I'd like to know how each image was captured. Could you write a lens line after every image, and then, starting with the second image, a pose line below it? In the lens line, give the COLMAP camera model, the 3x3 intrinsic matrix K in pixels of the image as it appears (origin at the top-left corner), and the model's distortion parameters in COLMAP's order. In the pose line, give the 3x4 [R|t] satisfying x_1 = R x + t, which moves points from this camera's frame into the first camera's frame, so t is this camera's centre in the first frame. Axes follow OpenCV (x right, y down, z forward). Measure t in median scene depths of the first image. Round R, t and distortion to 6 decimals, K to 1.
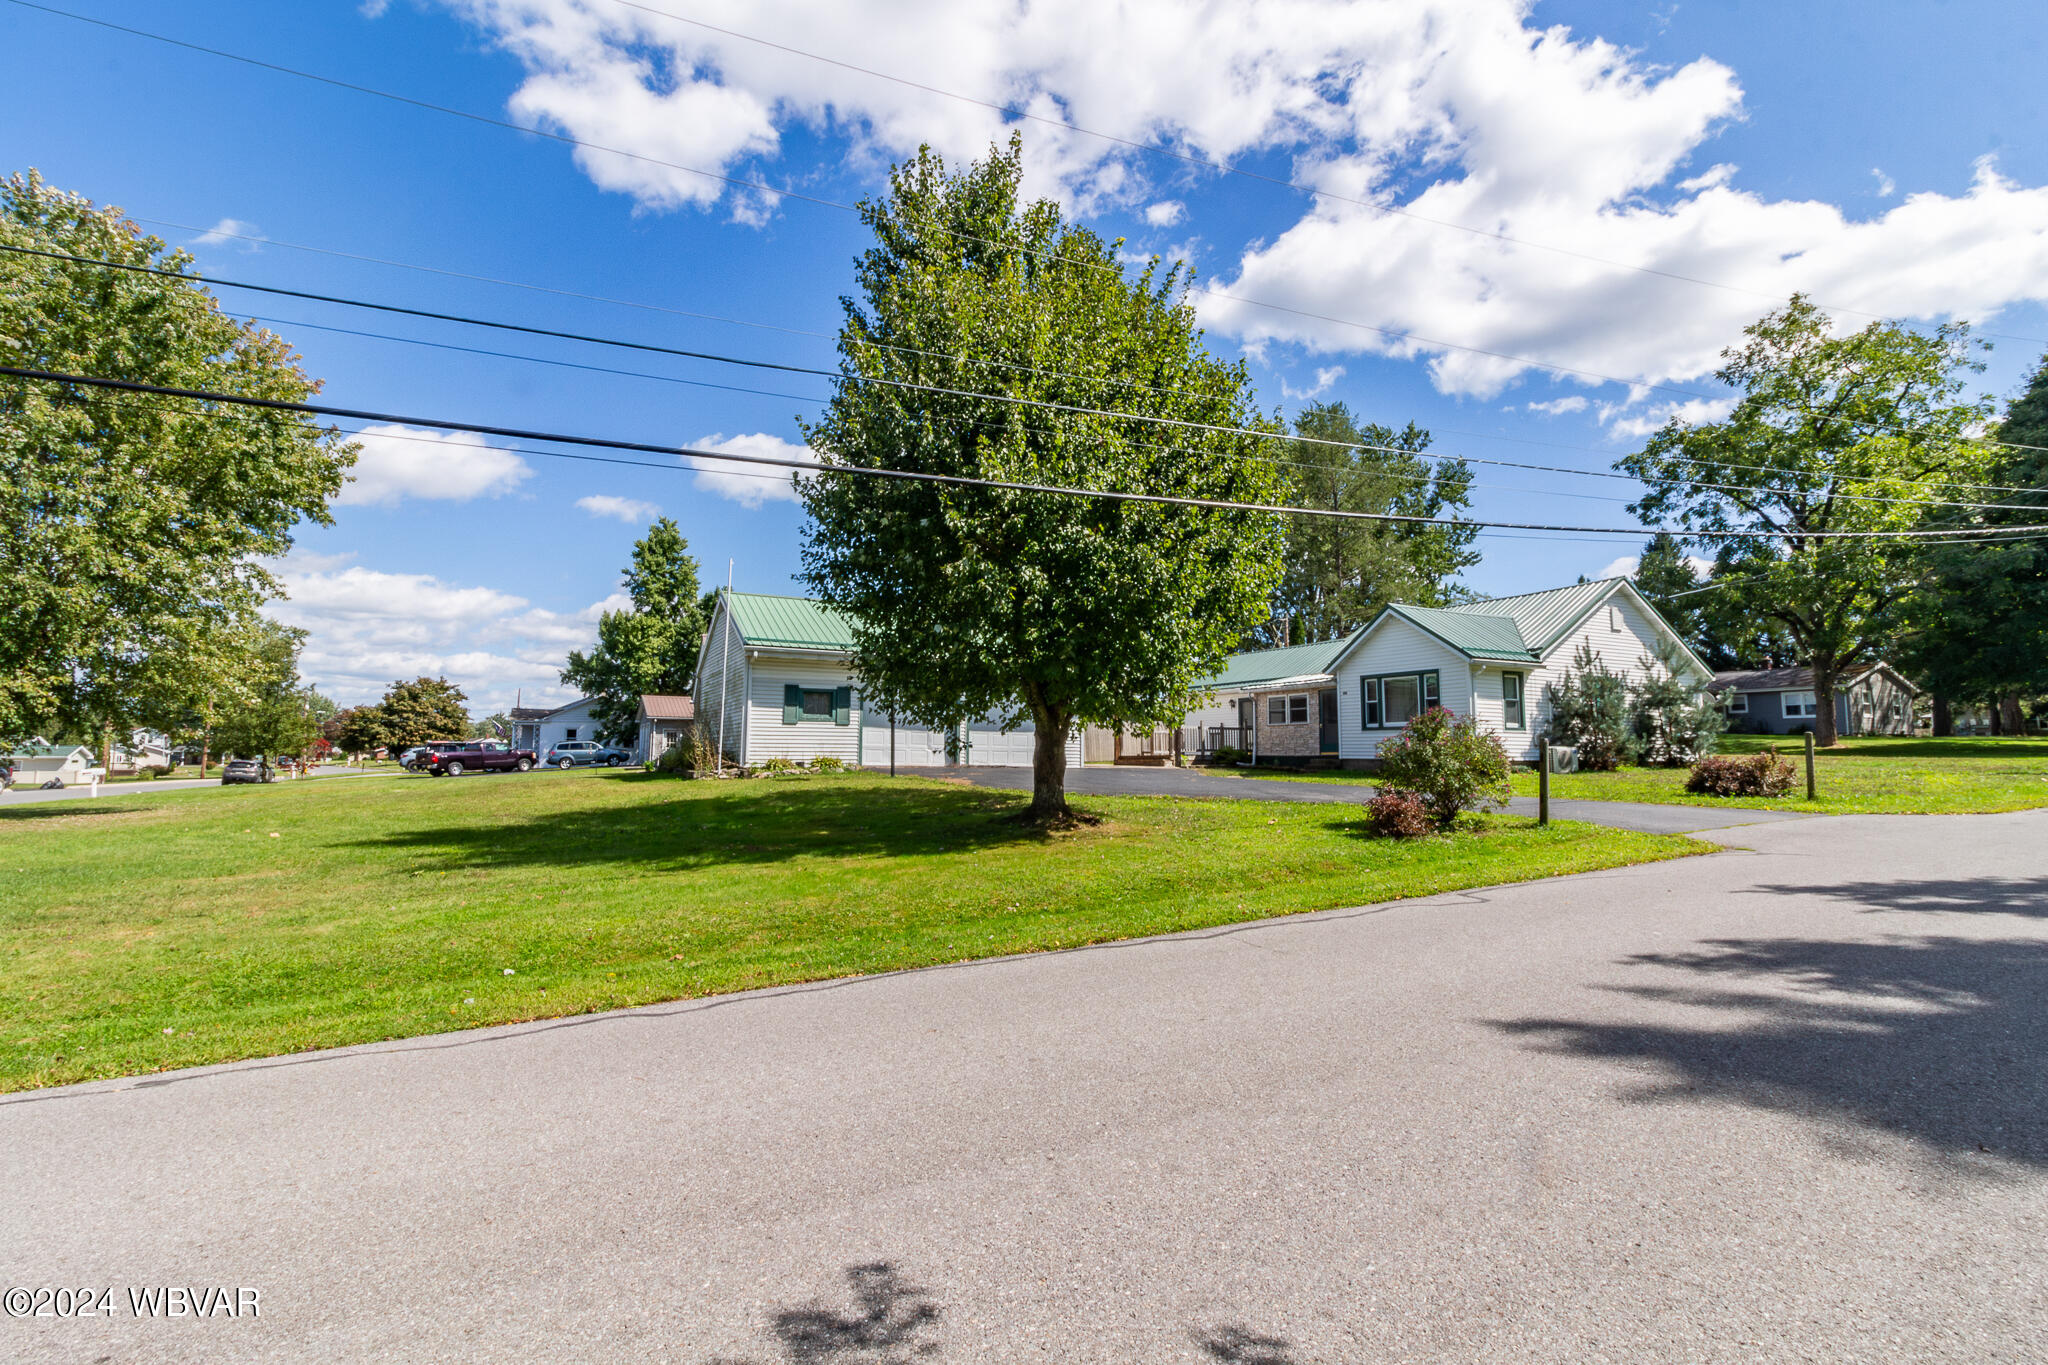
lens RADIAL K [[925.0, 0, 1023.1], [0, 925.0, 664.1], [0, 0, 1]] dist [0.004281, 0.000664]
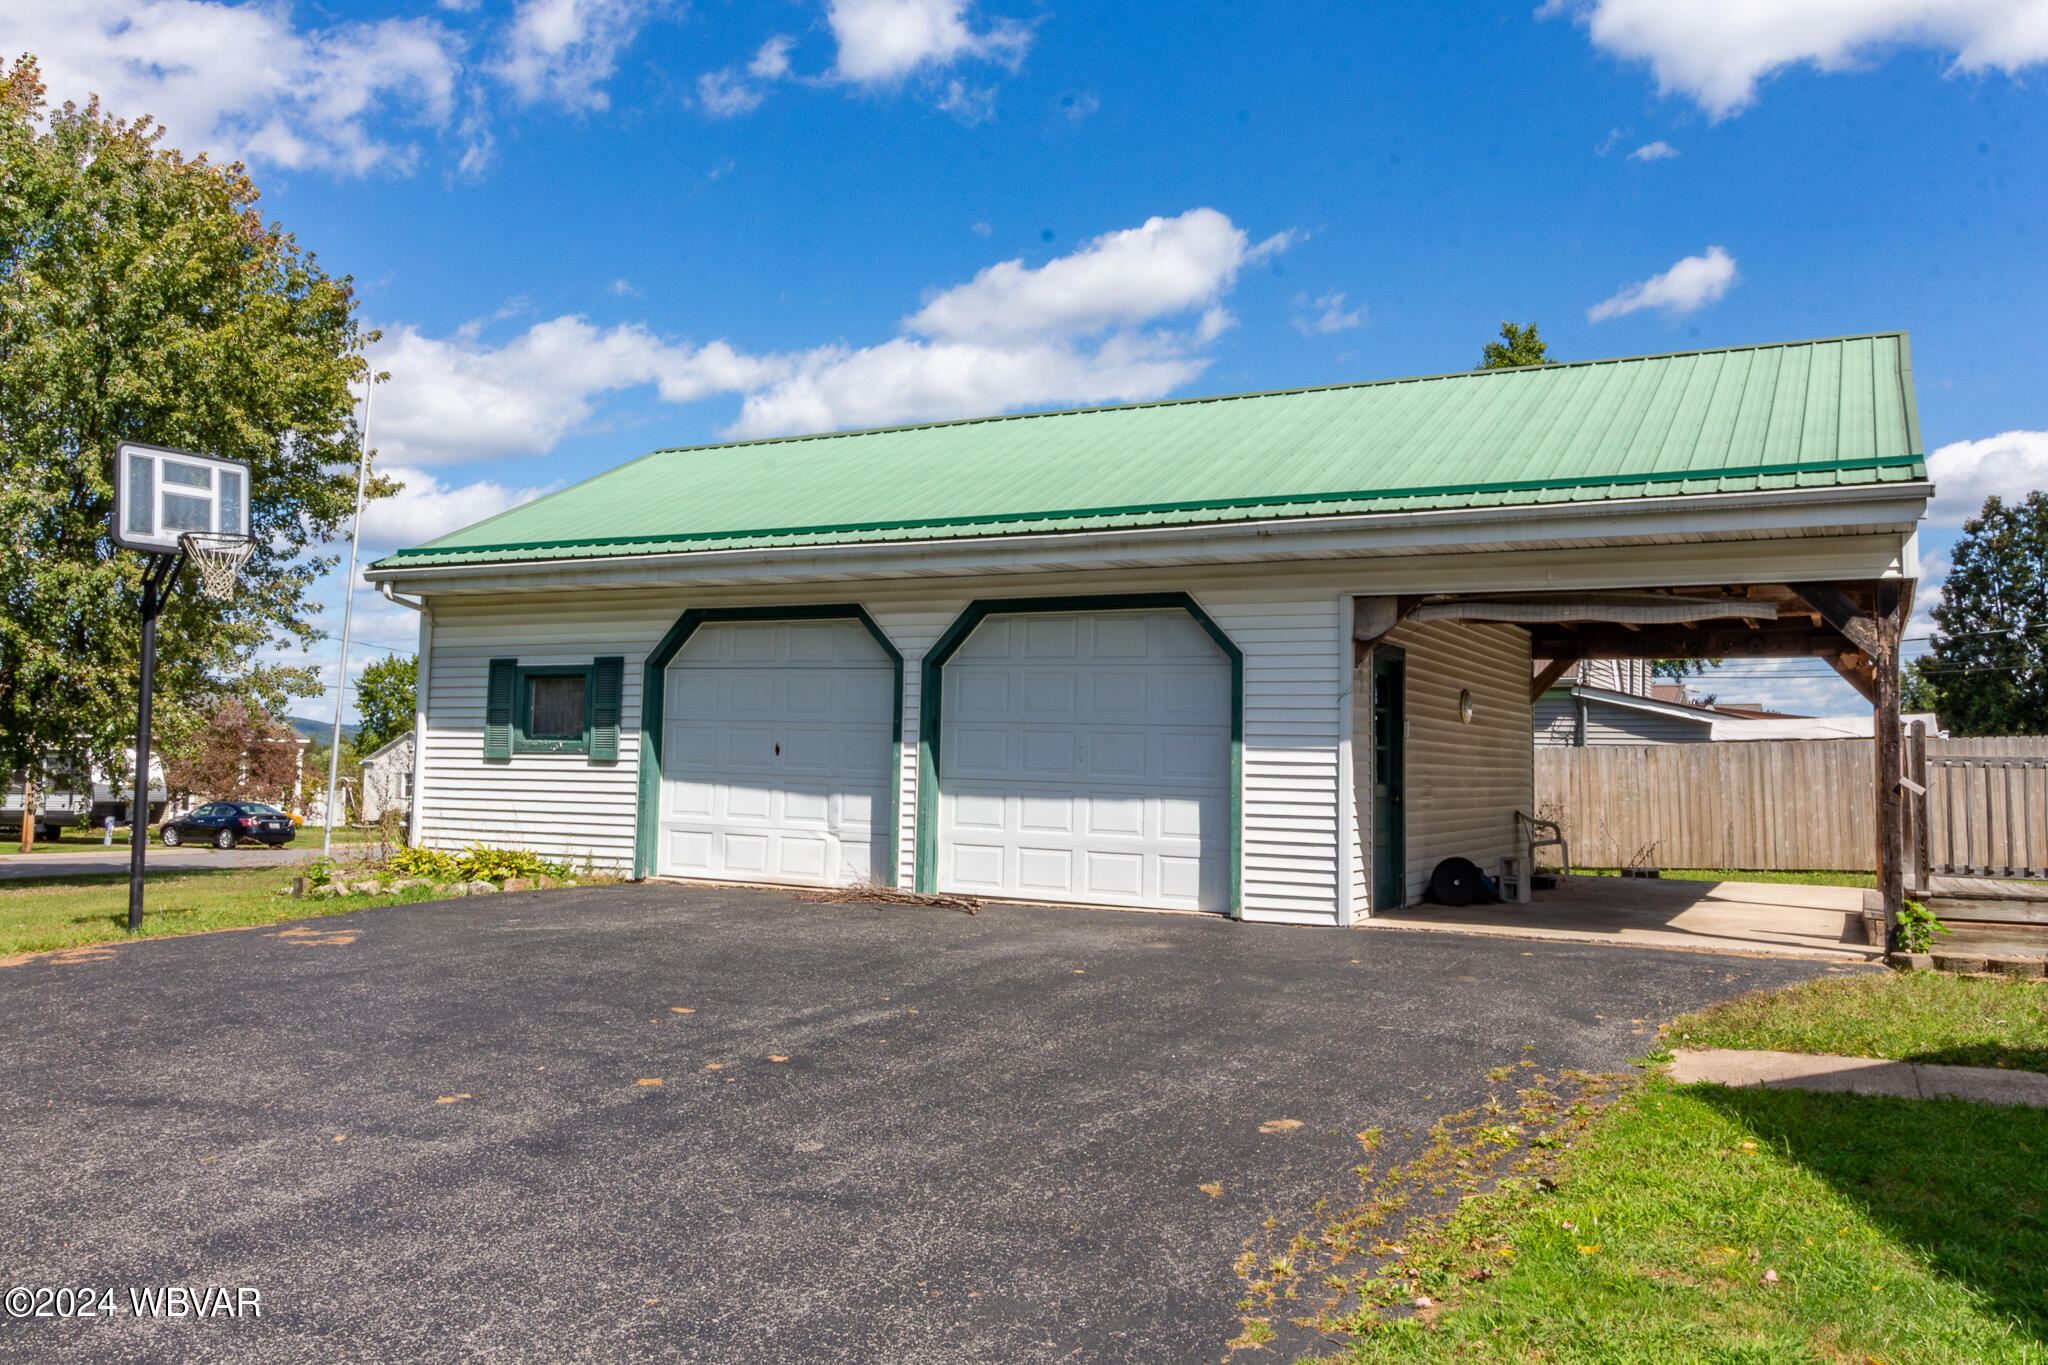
lens RADIAL K [[1661.6, 0, 1021.9], [0, 1661.6, 706.0], [0, 0, 1]] dist [-0.005101, -0.003724]
pose [[0.584432, -0.026583, -0.811007, 0.392183], [0.065222, 0.997768, 0.014295, 0.041234], [0.808817, -0.061250, 0.584862, 0.690590]]
